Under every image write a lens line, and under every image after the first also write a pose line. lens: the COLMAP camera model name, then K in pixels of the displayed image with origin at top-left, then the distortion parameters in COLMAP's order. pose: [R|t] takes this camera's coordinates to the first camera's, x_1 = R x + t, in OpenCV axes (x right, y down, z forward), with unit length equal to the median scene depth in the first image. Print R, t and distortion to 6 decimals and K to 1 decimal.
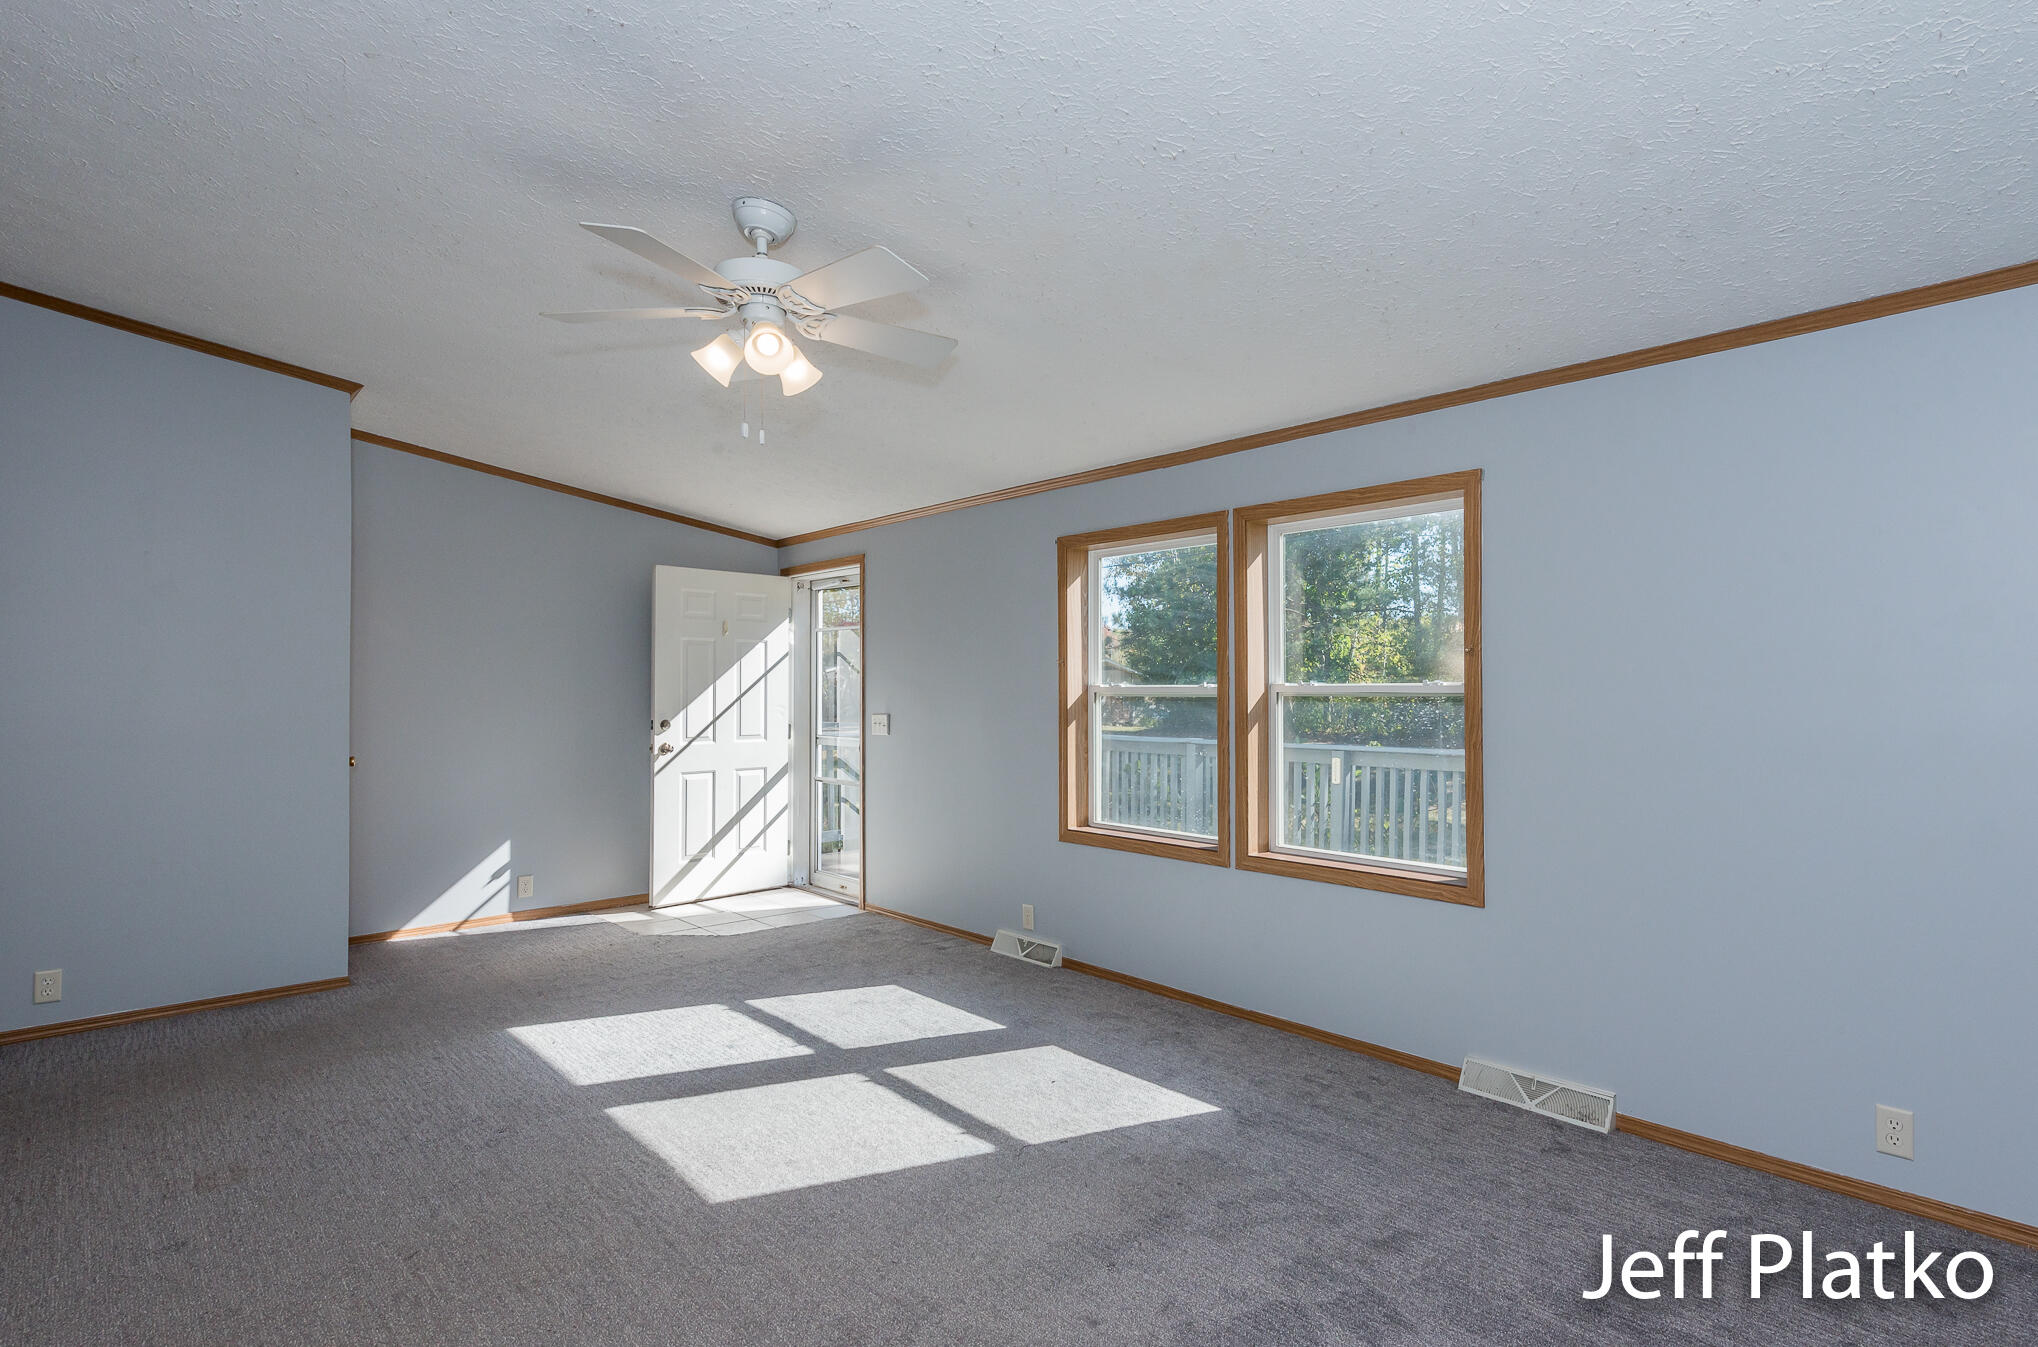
lens RADIAL K [[1112.6, 0, 1107.2], [0, 1112.6, 662.3], [0, 0, 1]] dist [0.050621, 0.000241]
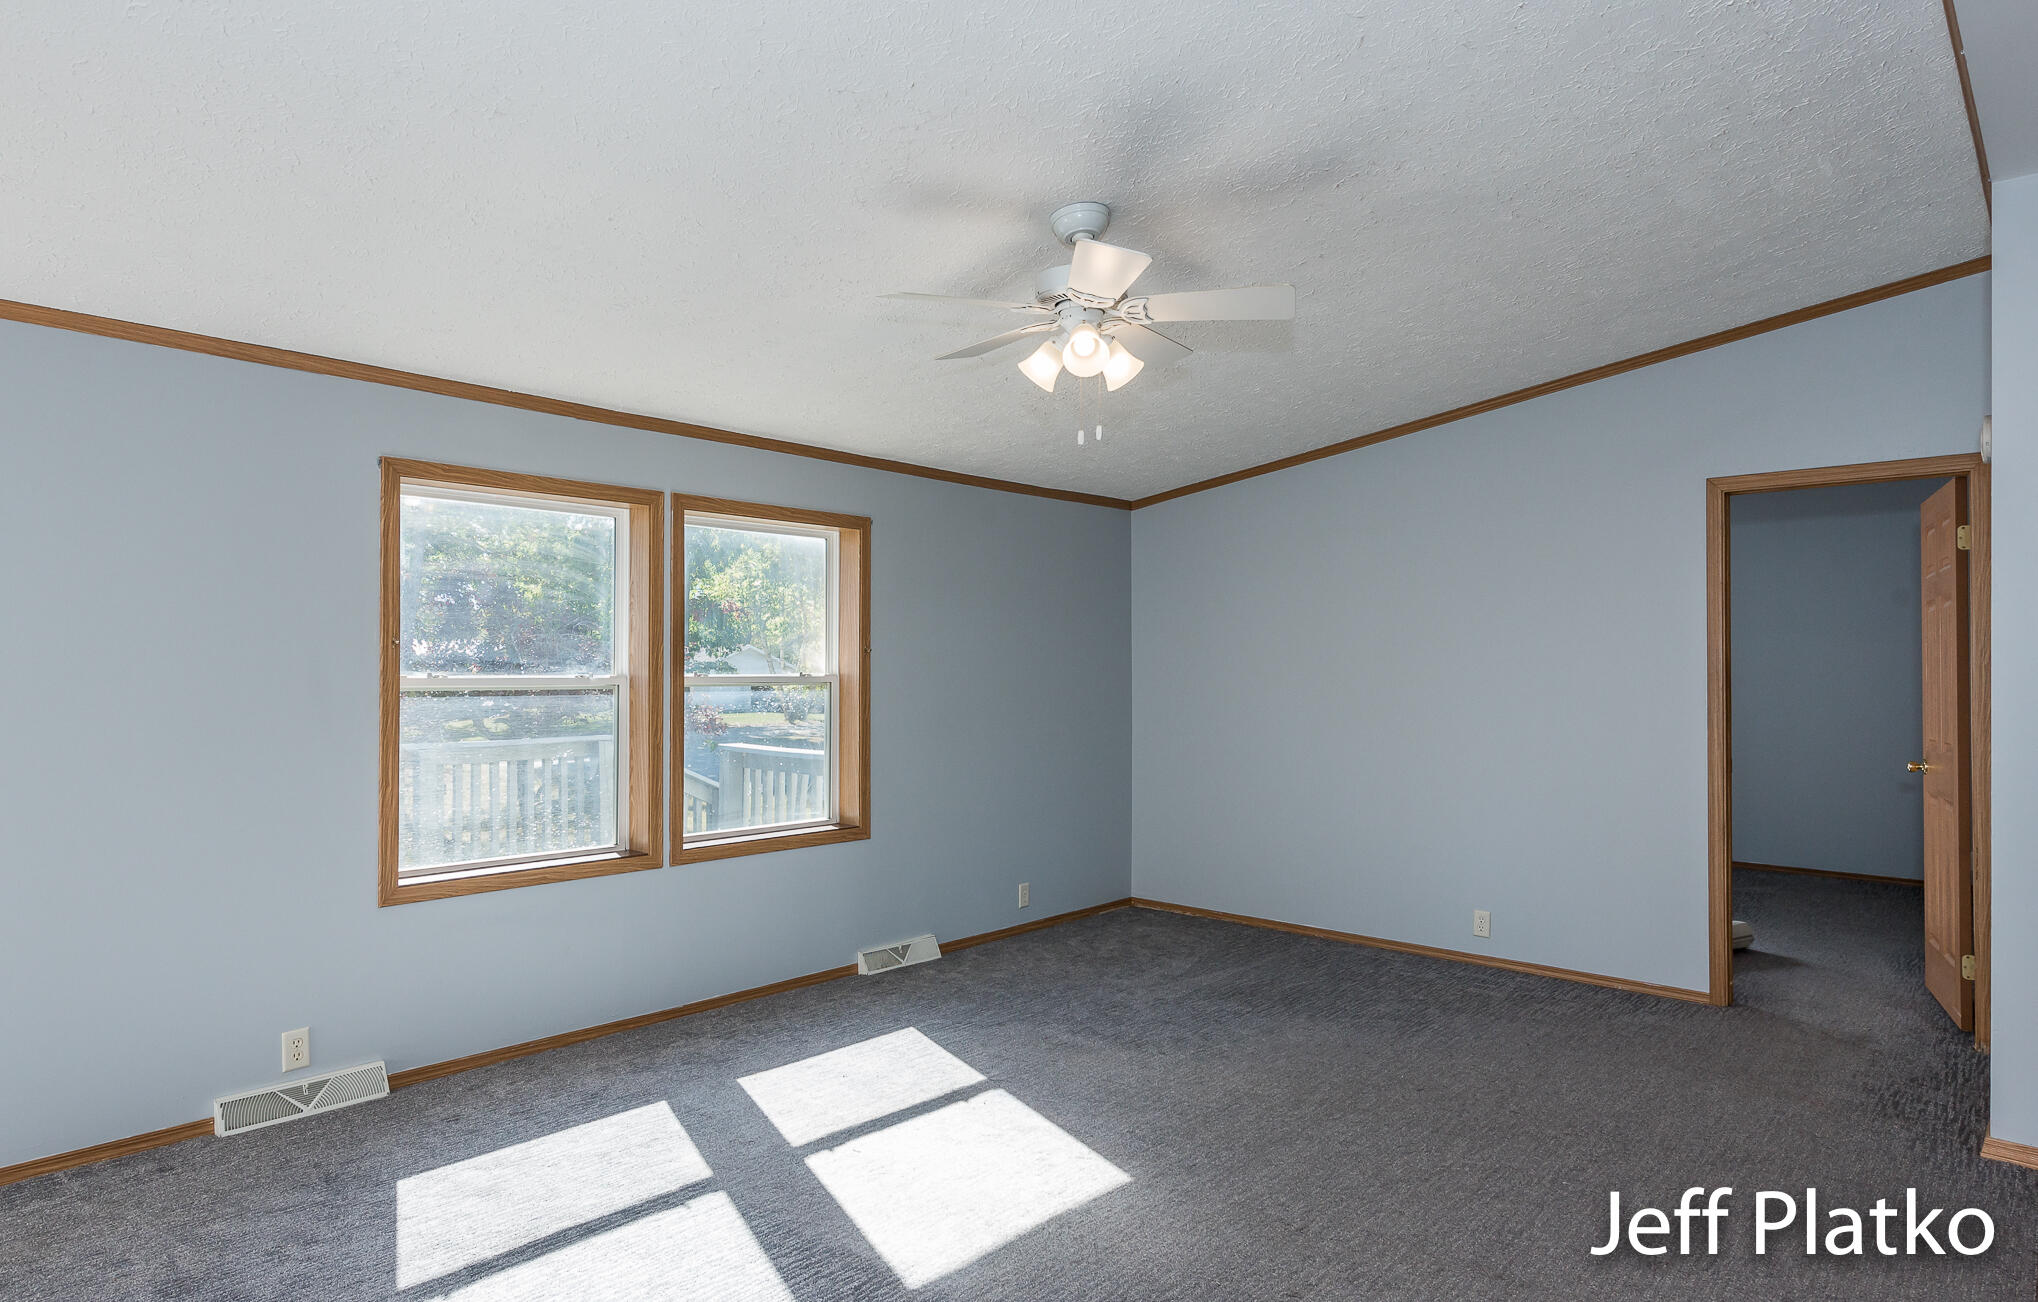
lens RADIAL K [[1188.8, 0, 1019.0], [0, 1188.8, 651.0], [0, 0, 1]] dist [0.015585, -0.000922]
pose [[-0.097933, 0.018030, 0.995030, -1.059092], [-0.016927, 0.999661, -0.019779, 0.017139], [-0.995049, -0.018780, -0.097595, 0.907737]]
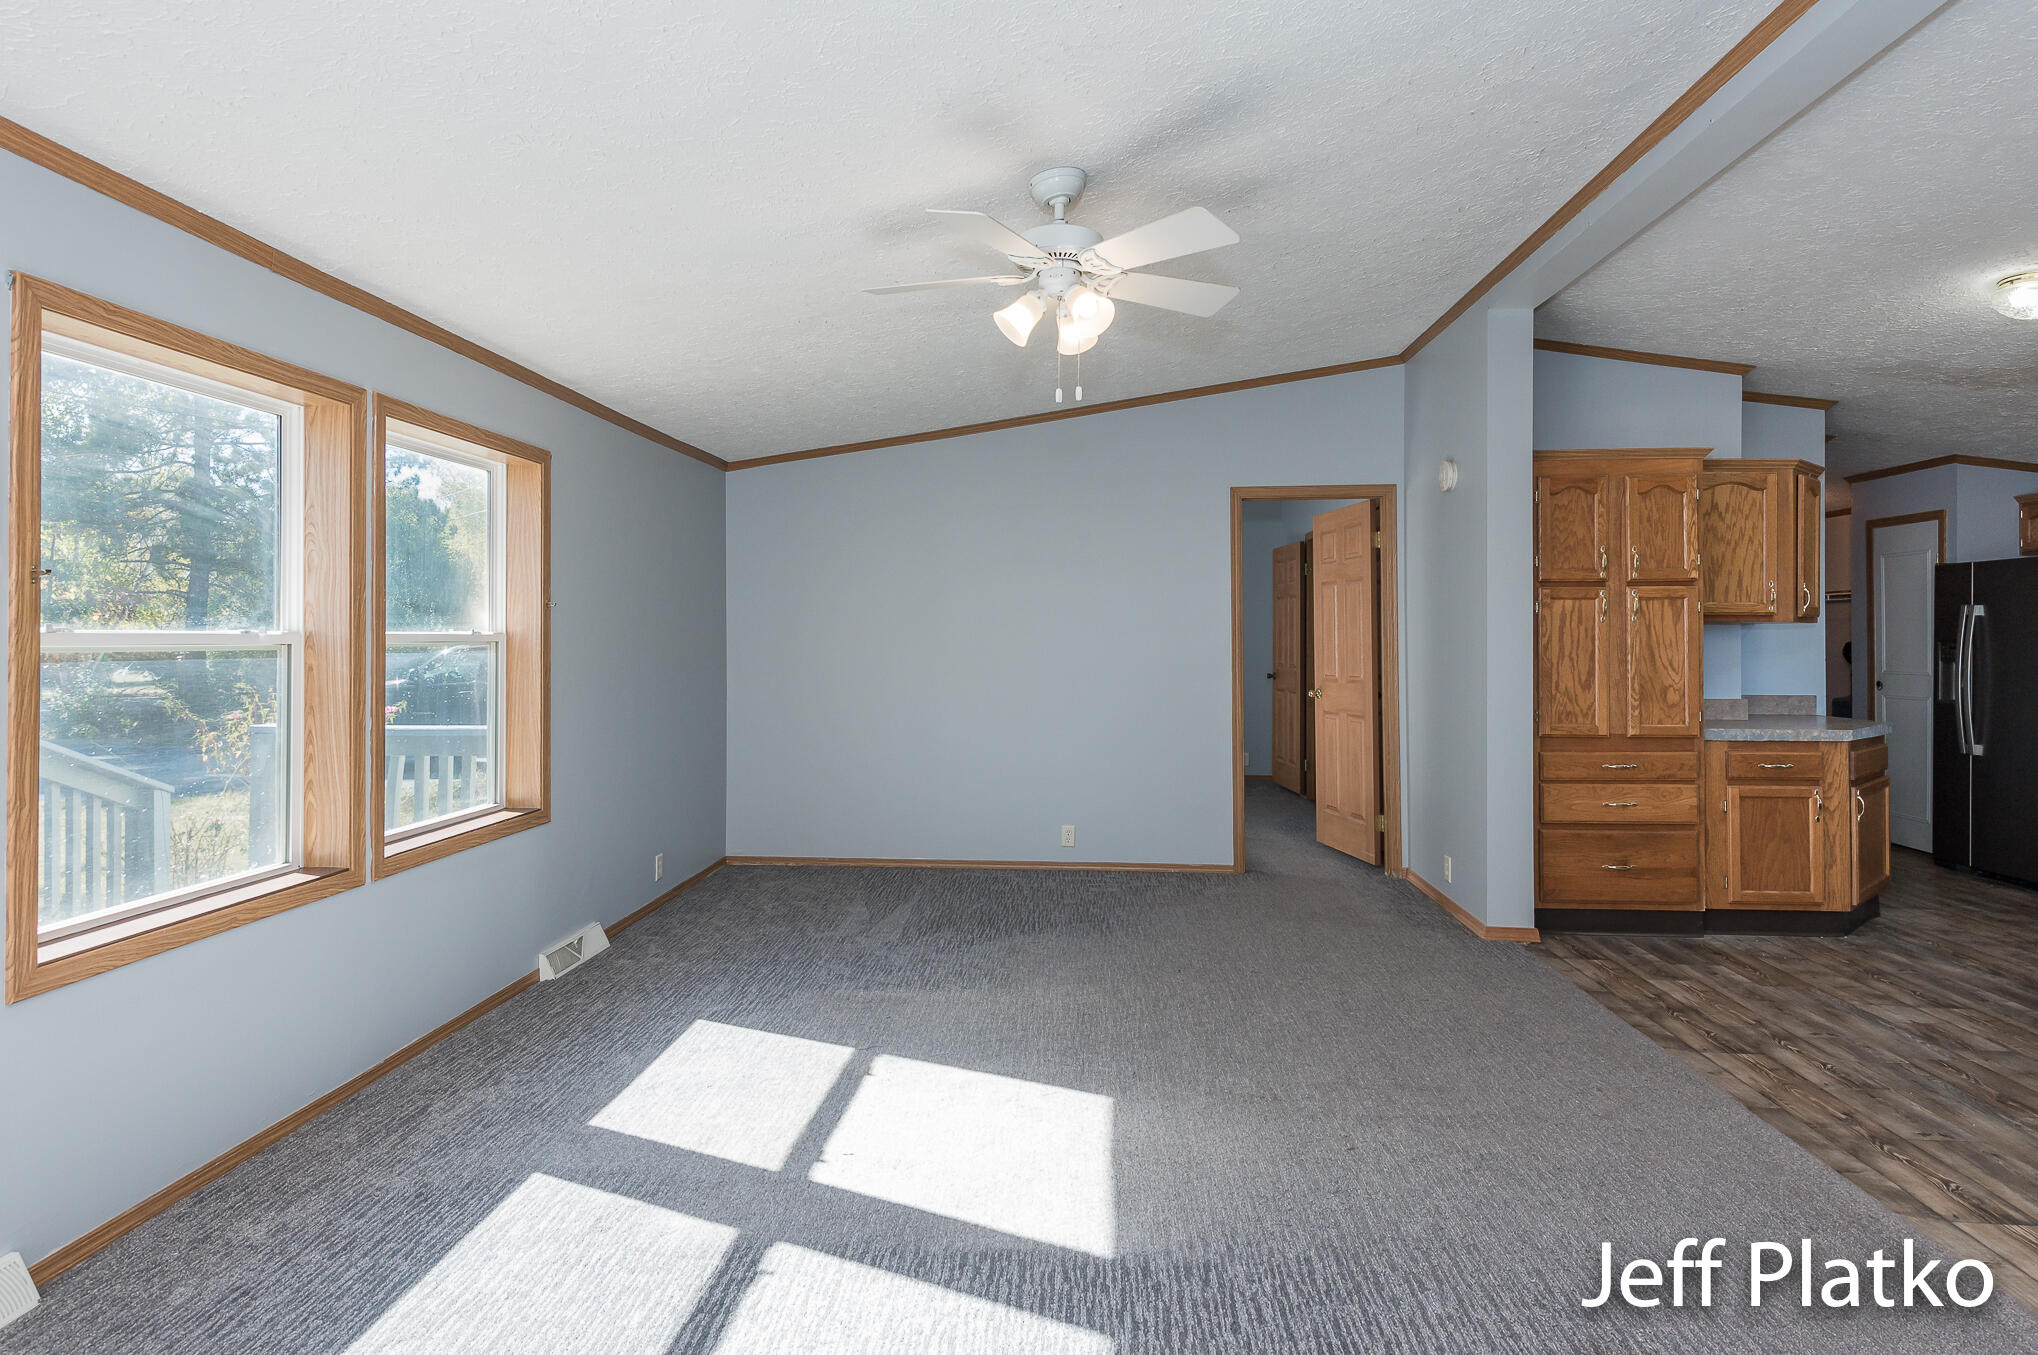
lens RADIAL K [[1056.7, 0, 1023.3], [0, 1056.7, 623.0], [0, 0, 1]] dist [0.030289, -0.016905]
pose [[-0.682491, 0.014732, 0.730746, -0.779256], [-0.006710, 0.999628, -0.026420, 0.035286], [-0.730863, -0.022934, -0.682138, 1.320016]]
